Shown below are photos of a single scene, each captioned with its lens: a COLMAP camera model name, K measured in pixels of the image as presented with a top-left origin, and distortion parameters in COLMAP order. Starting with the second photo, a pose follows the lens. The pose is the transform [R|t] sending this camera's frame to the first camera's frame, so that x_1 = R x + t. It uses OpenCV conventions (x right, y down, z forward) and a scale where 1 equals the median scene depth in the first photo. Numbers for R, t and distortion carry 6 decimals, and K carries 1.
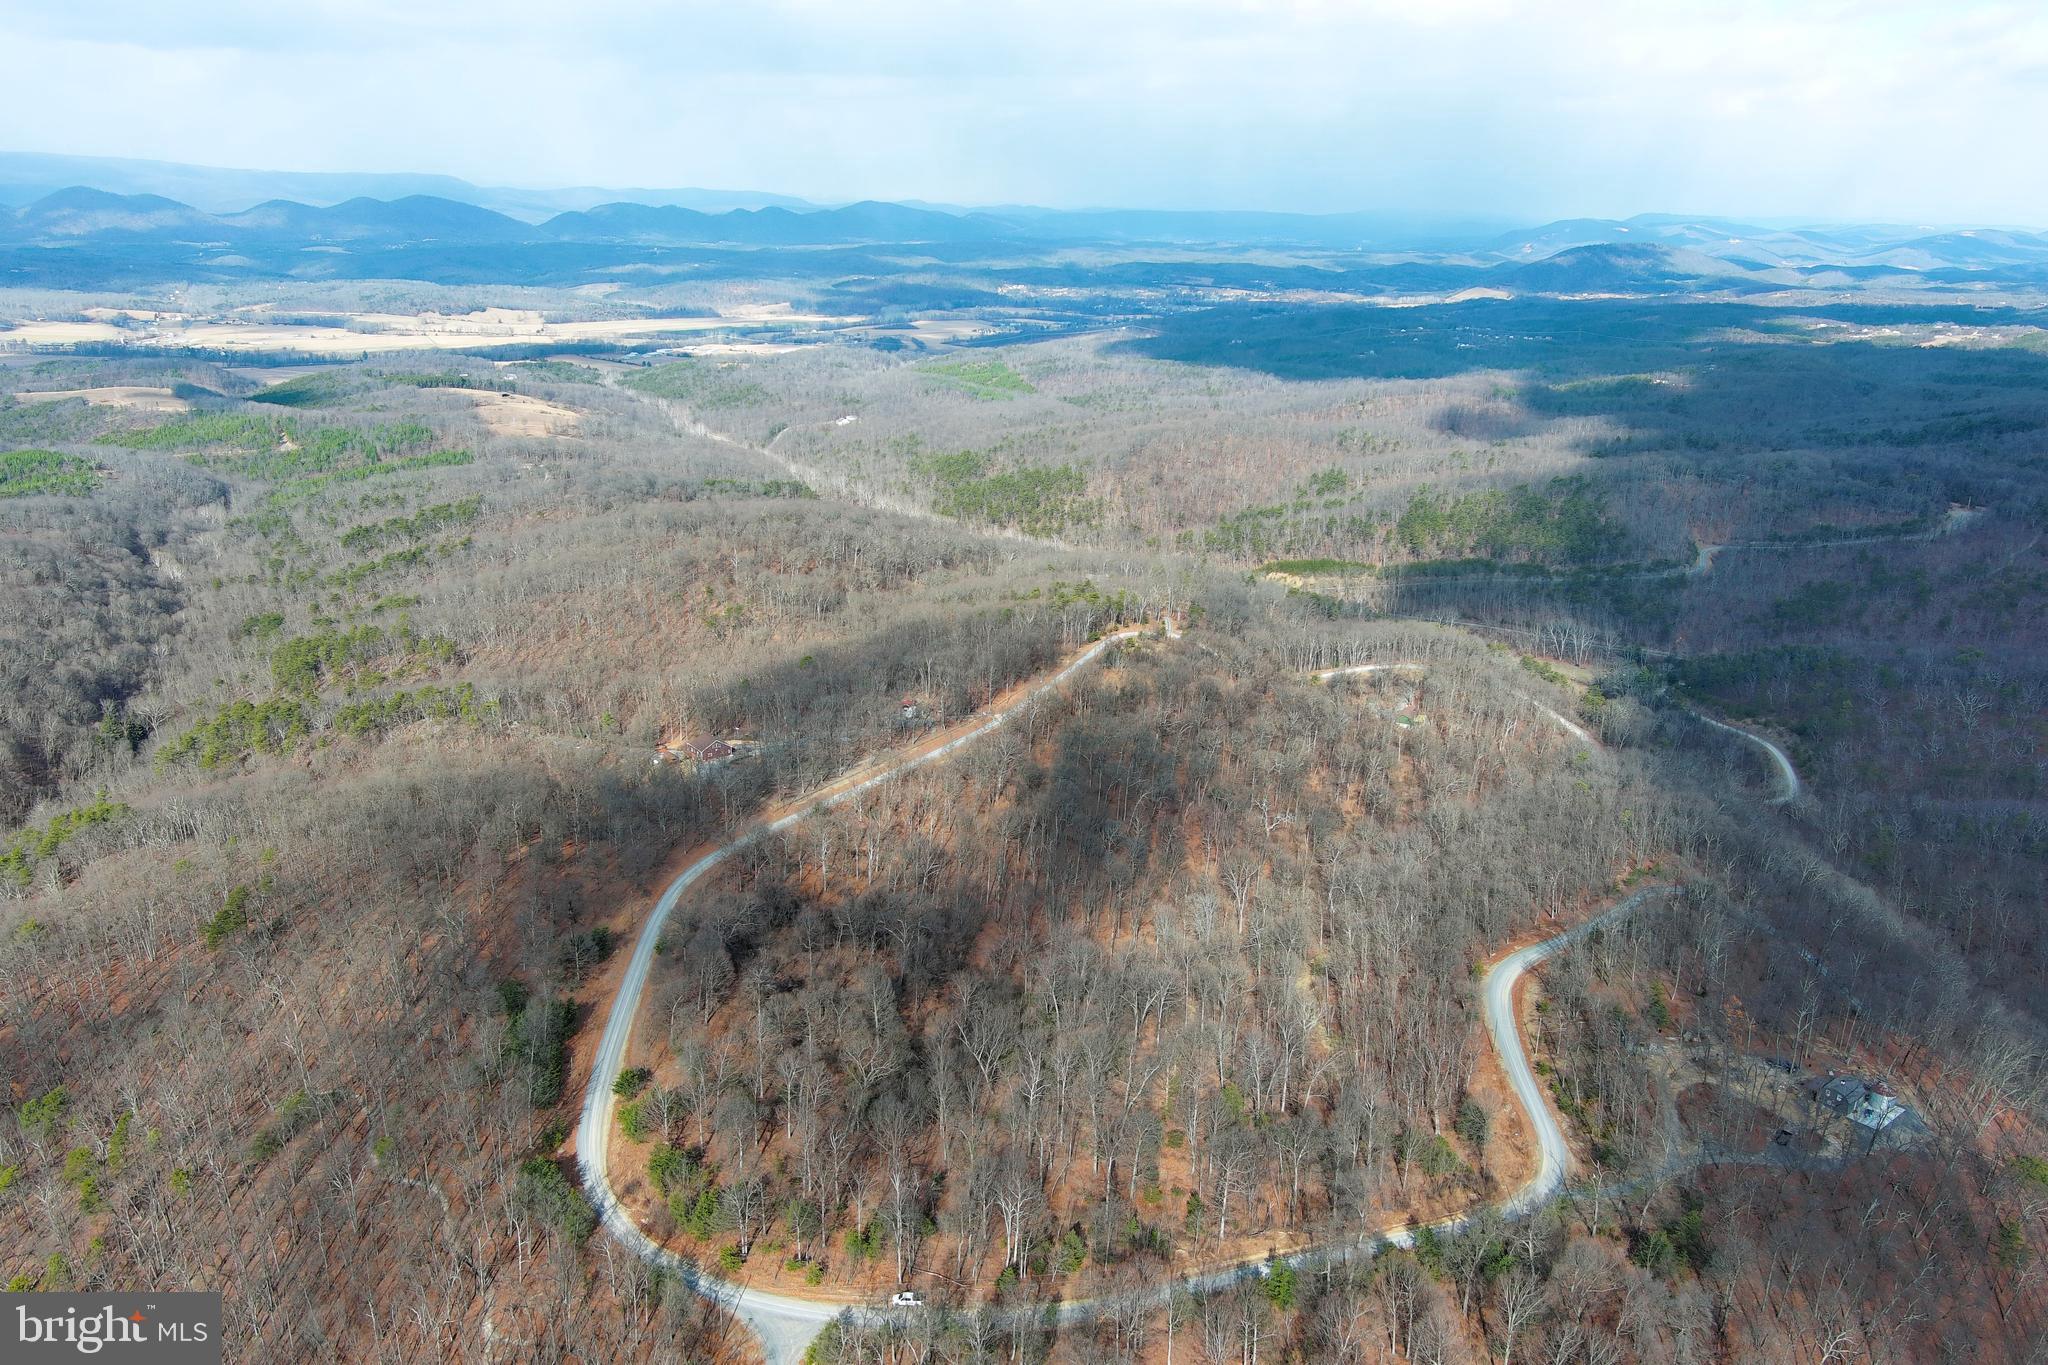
lens RADIAL K [[1585.7, 0, 1023.1], [0, 1585.7, 678.0], [0, 0, 1]] dist [0.020432, -0.018226]
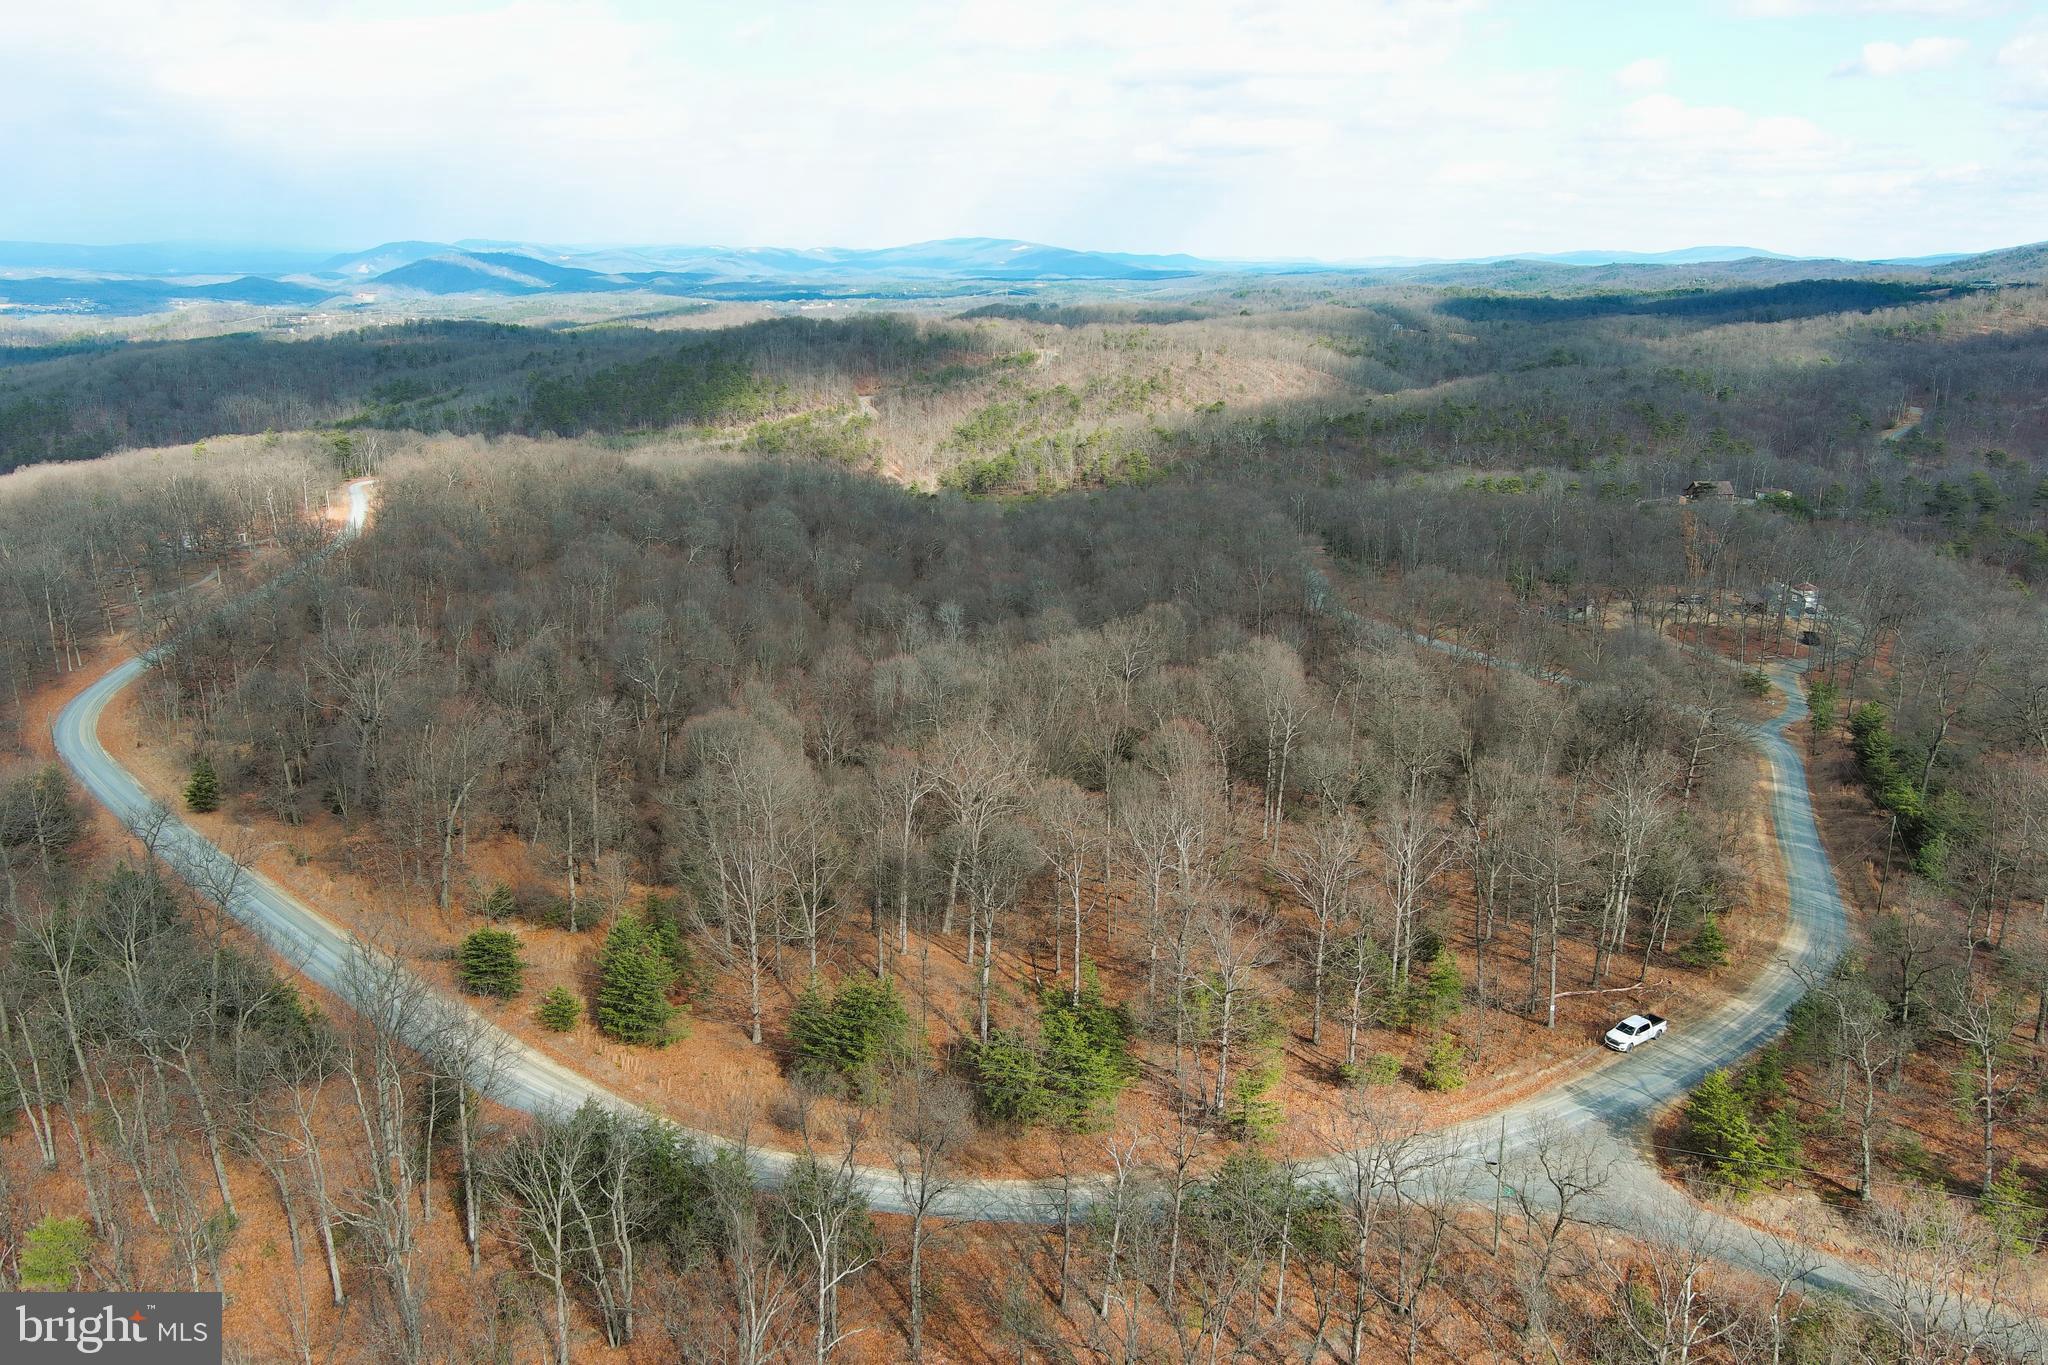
lens RADIAL K [[1585.7, 0, 1026.0], [0, 1585.7, 687.3], [0, 0, 1]] dist [0.020432, -0.018226]
pose [[0.768504, -0.184929, 0.612537, -0.124027], [0.193543, 0.979662, 0.052943, 0.063435], [-0.609871, 0.077865, 0.788667, 0.197844]]
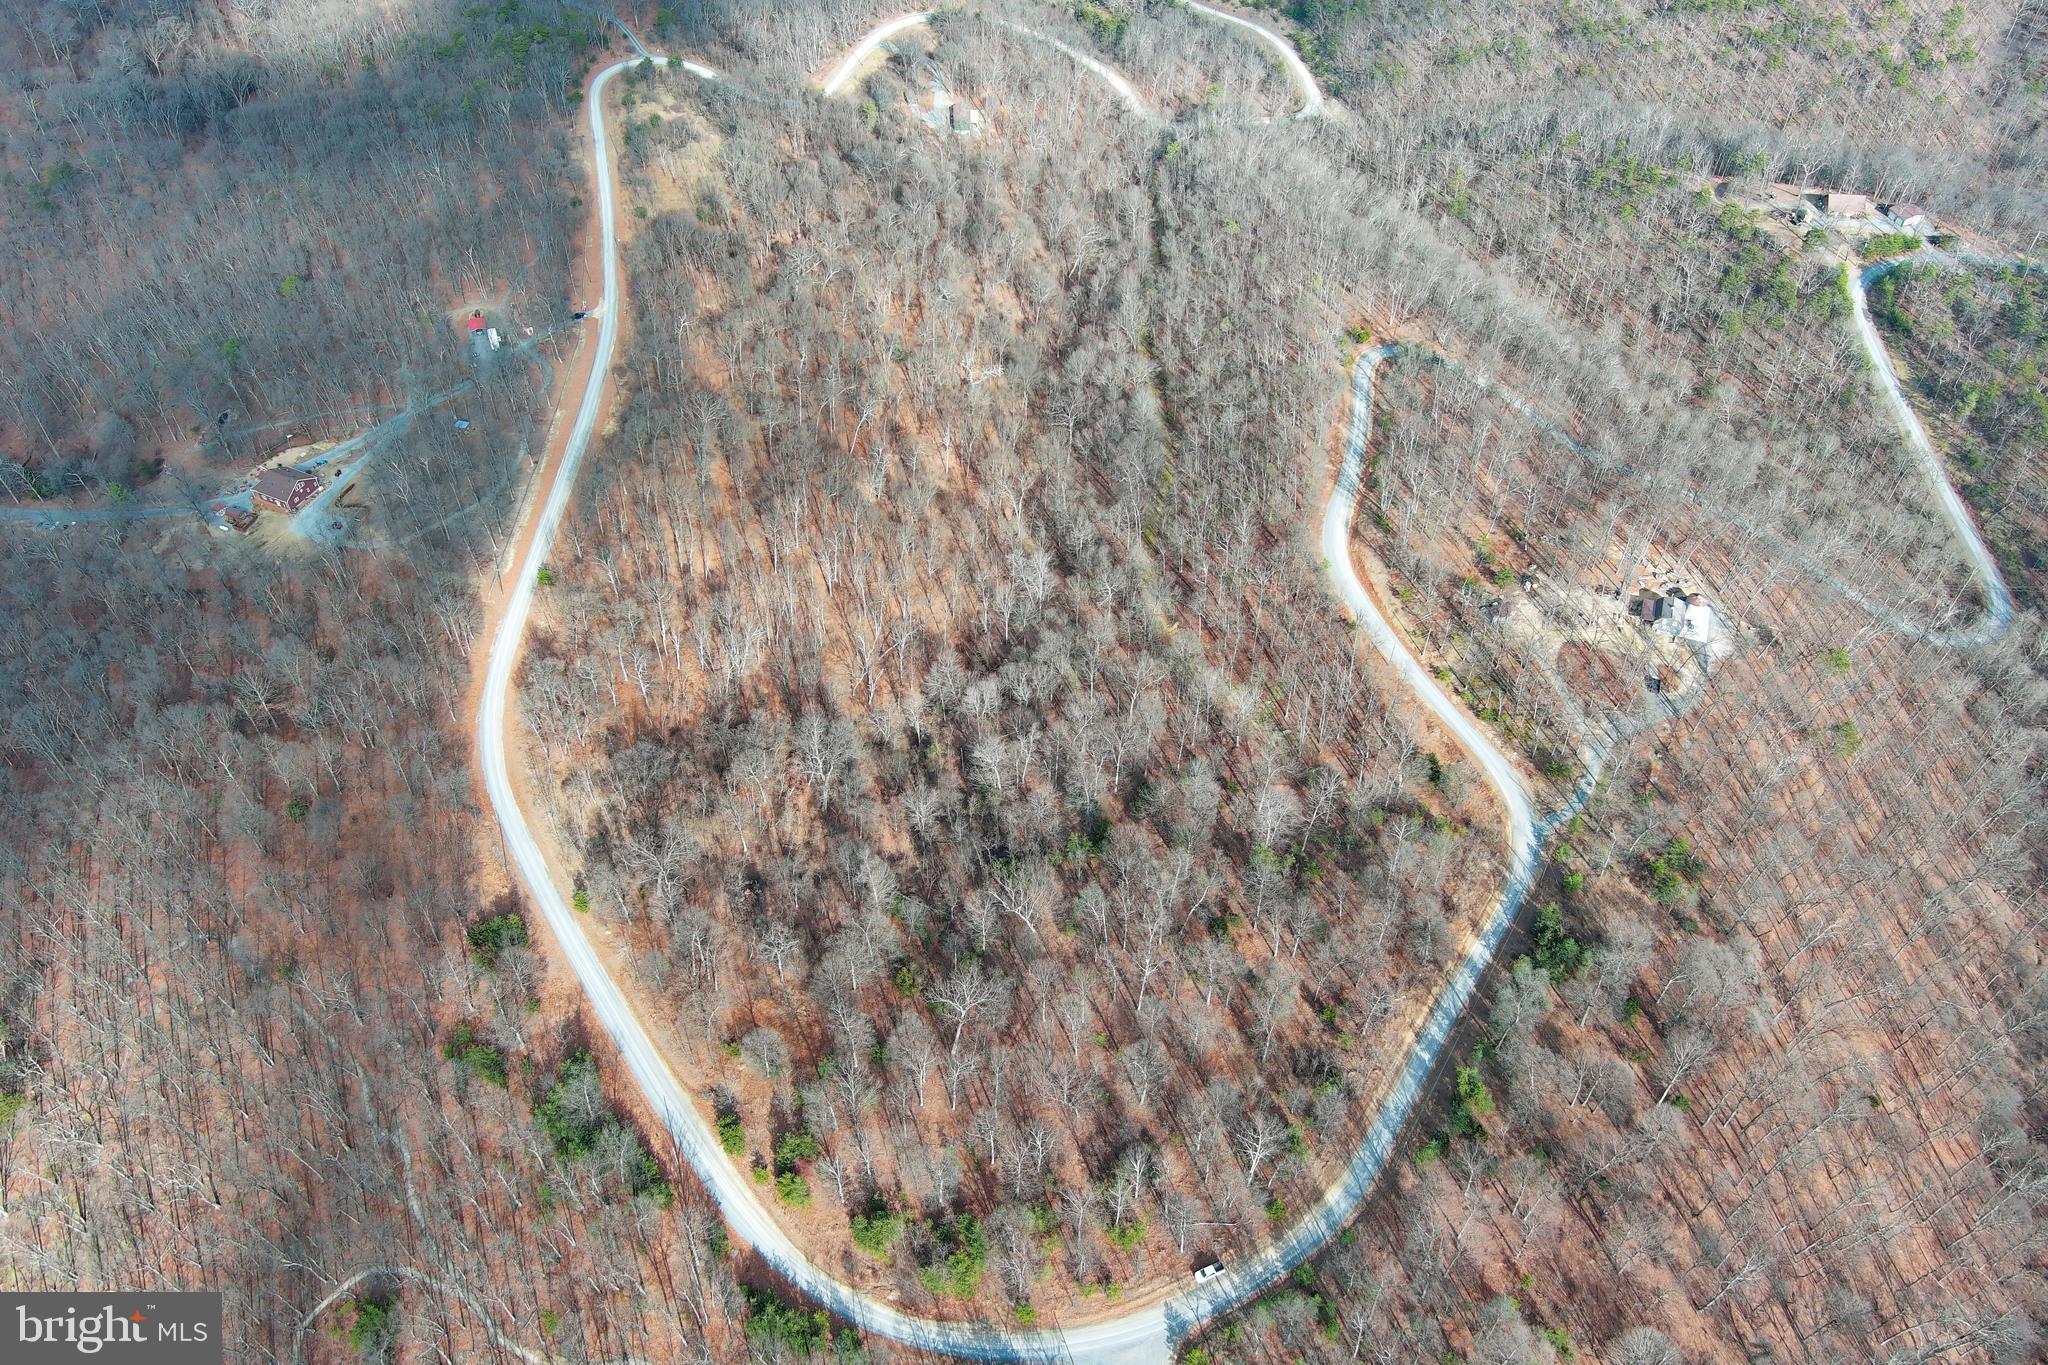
lens RADIAL K [[1585.7, 0, 1017.1], [0, 1585.7, 688.3], [0, 0, 1]] dist [0.020432, -0.018226]
pose [[0.866784, -0.375846, 0.327758, -0.101992], [0.150325, 0.823598, 0.546890, -0.137611], [-0.475487, -0.424765, 0.770381, 0.111476]]
